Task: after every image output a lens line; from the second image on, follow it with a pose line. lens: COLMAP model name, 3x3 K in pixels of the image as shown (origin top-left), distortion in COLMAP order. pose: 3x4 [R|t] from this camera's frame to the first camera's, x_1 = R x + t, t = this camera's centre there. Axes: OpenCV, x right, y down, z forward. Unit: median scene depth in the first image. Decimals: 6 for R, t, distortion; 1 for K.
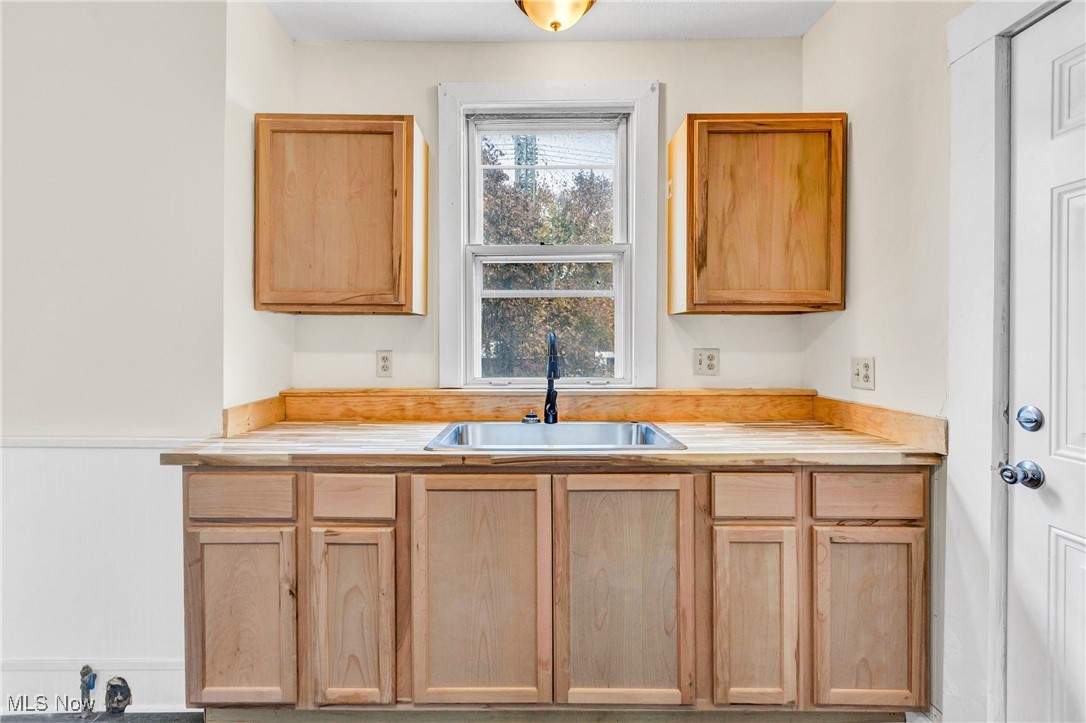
lens RADIAL K [[489.6, 0, 538.8], [0, 489.6, 346.4], [0, 0, 1]] dist [-0.000408, 0.000264]
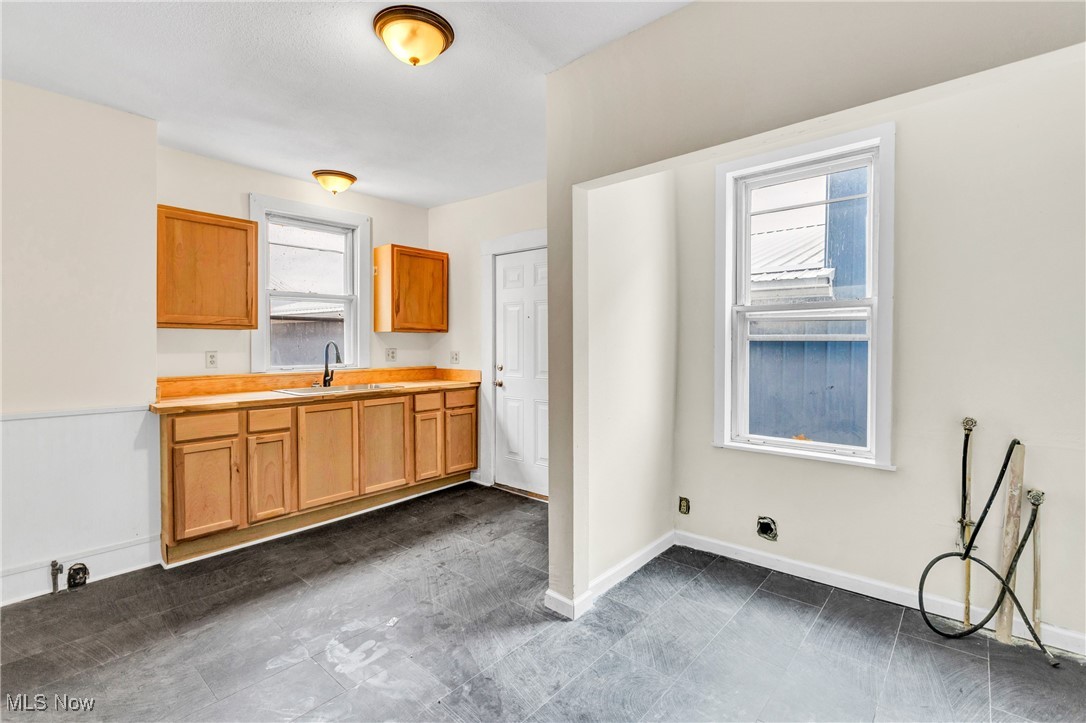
lens RADIAL K [[489.6, 0, 538.8], [0, 489.6, 346.4], [0, 0, 1]] dist [-0.000408, 0.000264]
pose [[0.662337, -0.005019, 0.749189, -1.180287], [0.005697, 0.999982, 0.001663, -0.005708], [-0.749185, 0.003167, 0.662354, -1.257076]]
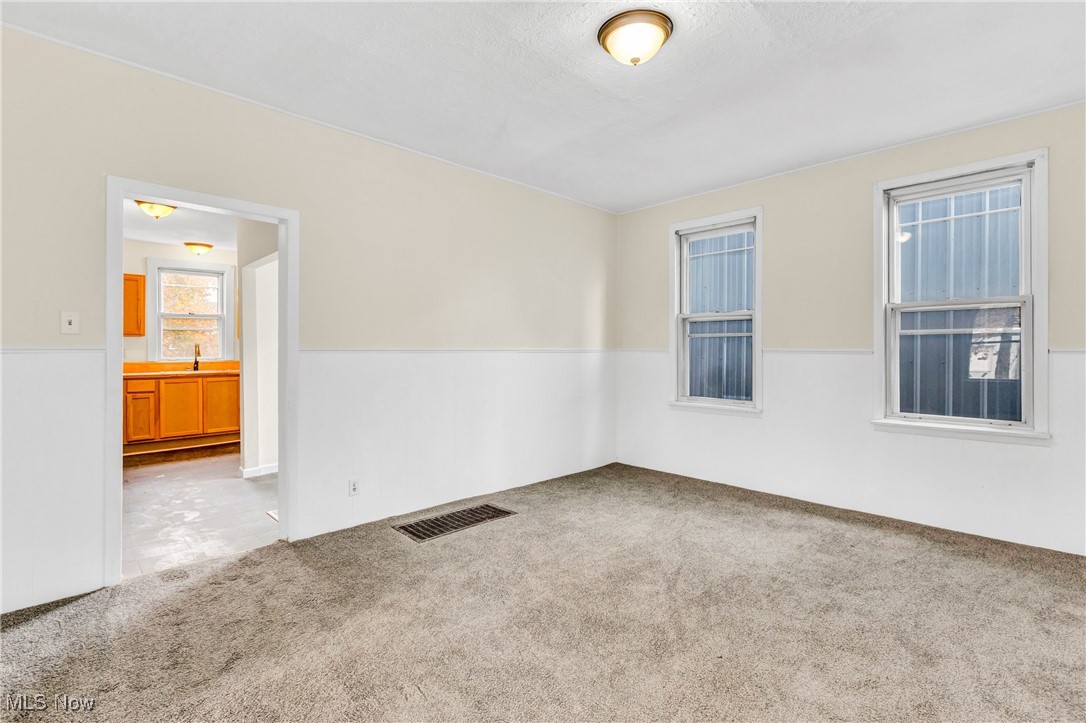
lens RADIAL K [[489.6, 0, 538.8], [0, 489.6, 346.4], [0, 0, 1]] dist [-0.000408, 0.000264]
pose [[0.725767, -0.002509, 0.687936, -0.749911], [0.007765, 0.999960, -0.004544, 0.034920], [-0.687897, 0.008640, 0.725757, -3.925721]]
